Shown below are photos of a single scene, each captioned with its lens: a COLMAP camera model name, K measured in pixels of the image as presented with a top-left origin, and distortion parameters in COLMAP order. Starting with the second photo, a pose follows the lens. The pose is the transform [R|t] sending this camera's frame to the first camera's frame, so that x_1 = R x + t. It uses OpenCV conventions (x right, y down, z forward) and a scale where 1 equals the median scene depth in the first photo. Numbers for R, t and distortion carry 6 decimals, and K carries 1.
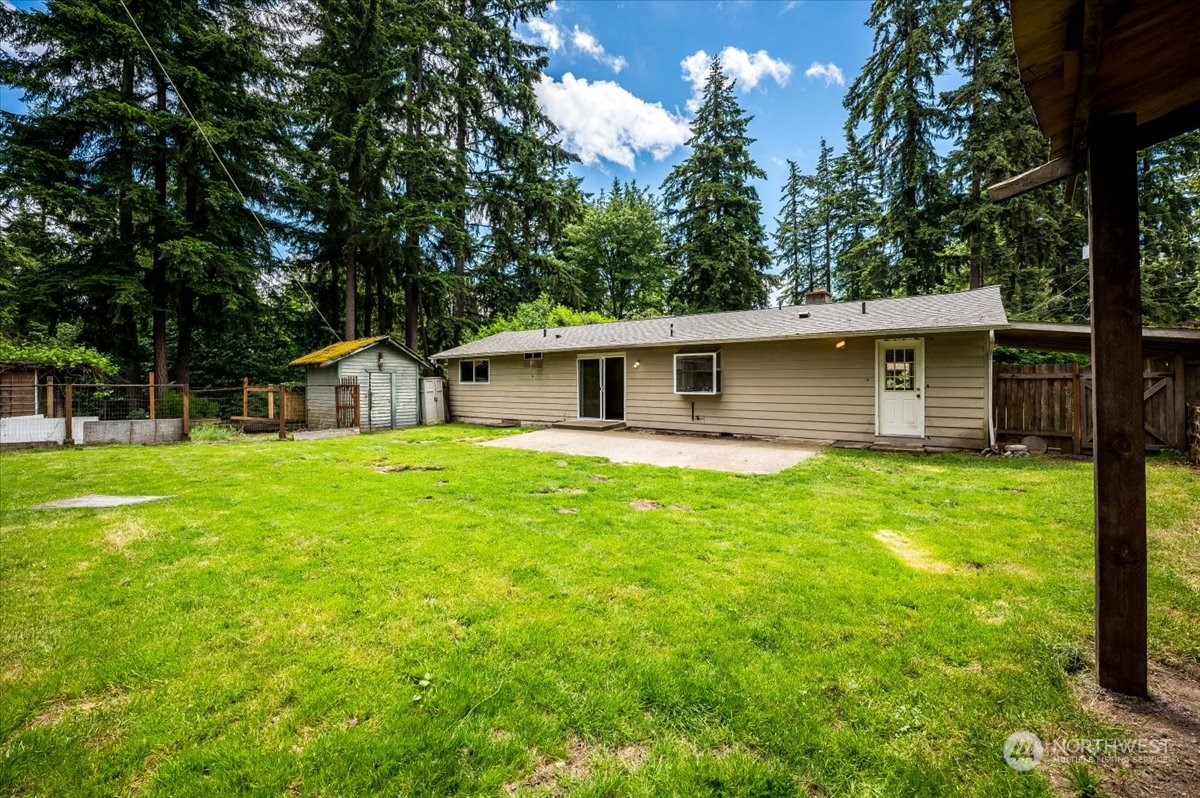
lens RADIAL K [[490.7, 0, 599.4], [0, 490.7, 379.3], [0, 0, 1]] dist [-0.000254, -0.000099]
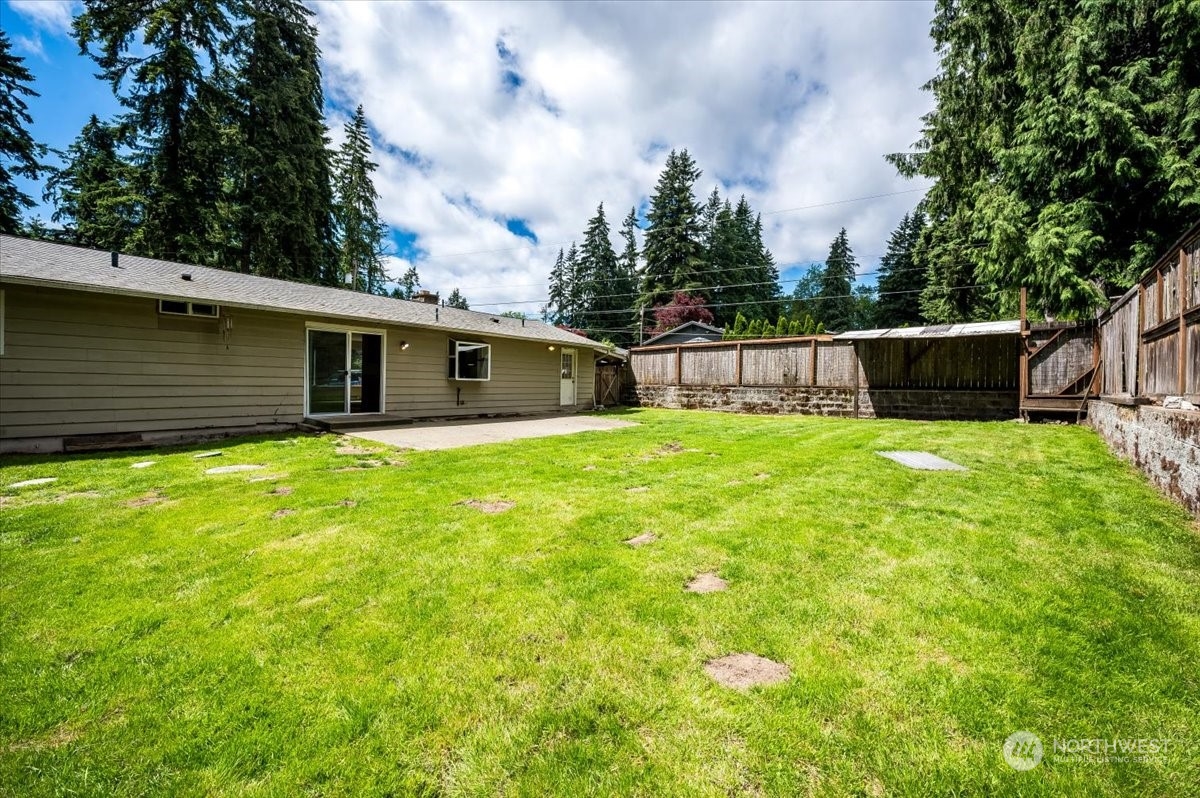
lens RADIAL K [[482.9, 0, 600.1], [0, 482.9, 388.5], [0, 0, 1]] dist [-0.001213, -0.000027]
pose [[-0.009321, -0.011061, 0.999895, -0.762443], [-0.027564, 0.999562, 0.010801, 0.025132], [-0.999577, -0.027460, -0.009622, 0.635976]]
